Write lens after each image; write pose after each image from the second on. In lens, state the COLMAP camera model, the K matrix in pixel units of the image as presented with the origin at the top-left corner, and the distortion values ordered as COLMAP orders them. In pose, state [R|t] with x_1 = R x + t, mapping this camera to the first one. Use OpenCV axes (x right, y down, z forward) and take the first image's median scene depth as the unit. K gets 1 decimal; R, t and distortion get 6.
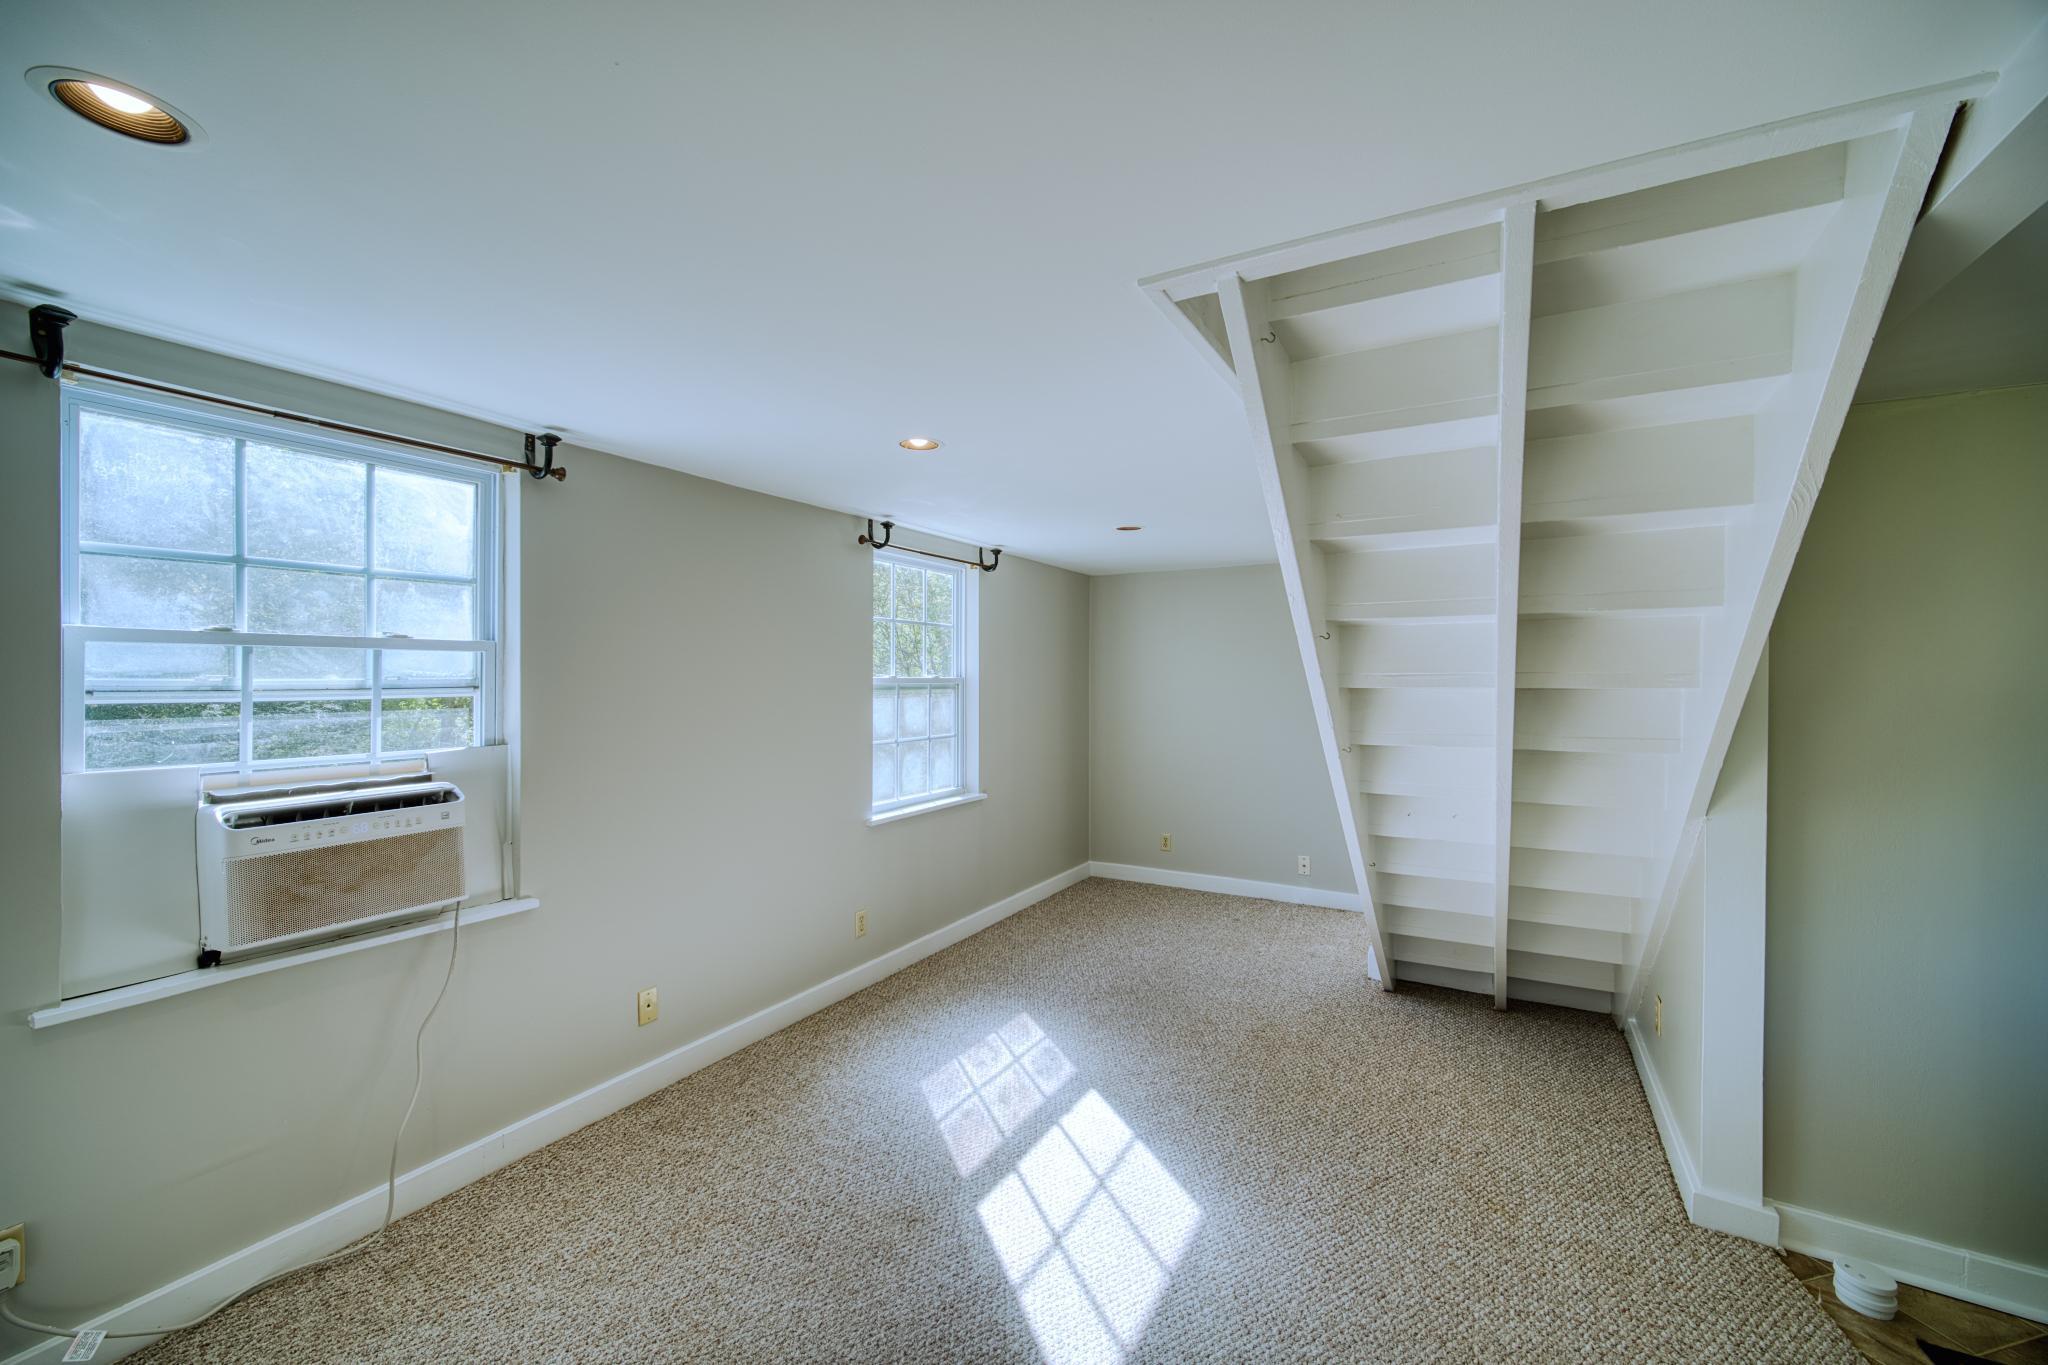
lens RADIAL K [[816.9, 0, 1015.9], [0, 816.9, 674.8], [0, 0, 1]] dist [-0.000099, -0.000580]
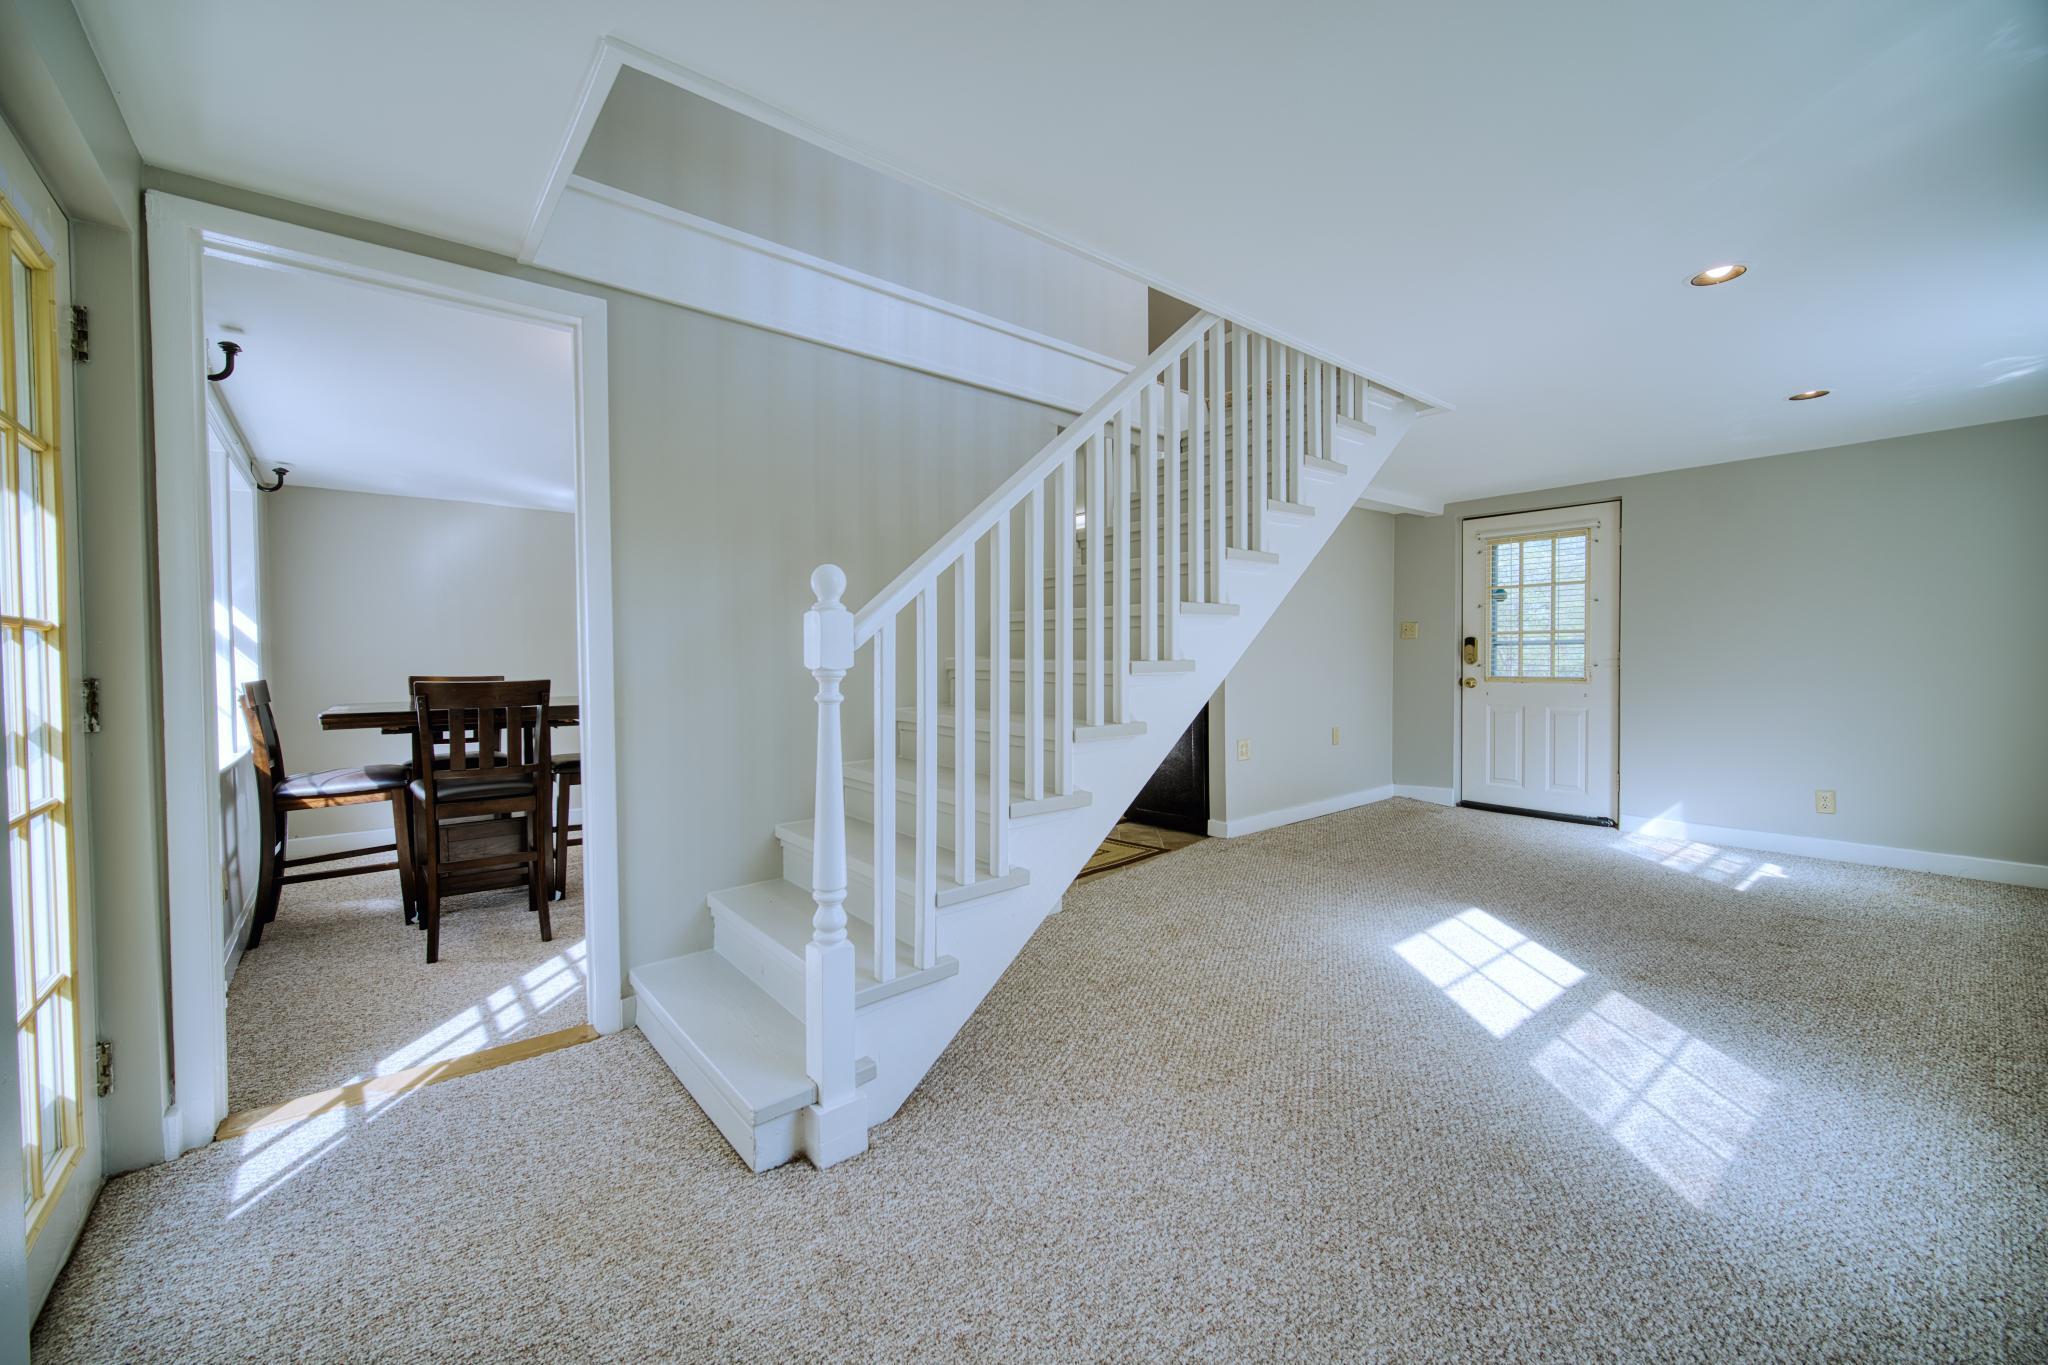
lens RADIAL K [[819.6, 0, 1016.8], [0, 819.6, 684.2], [0, 0, 1]] dist [0.000196, 0.000189]
pose [[-0.936912, -0.010812, 0.349398, 0.241145], [0.000305, 0.999496, 0.031747, 0.116203], [-0.349565, 0.029850, -0.936437, 1.766847]]
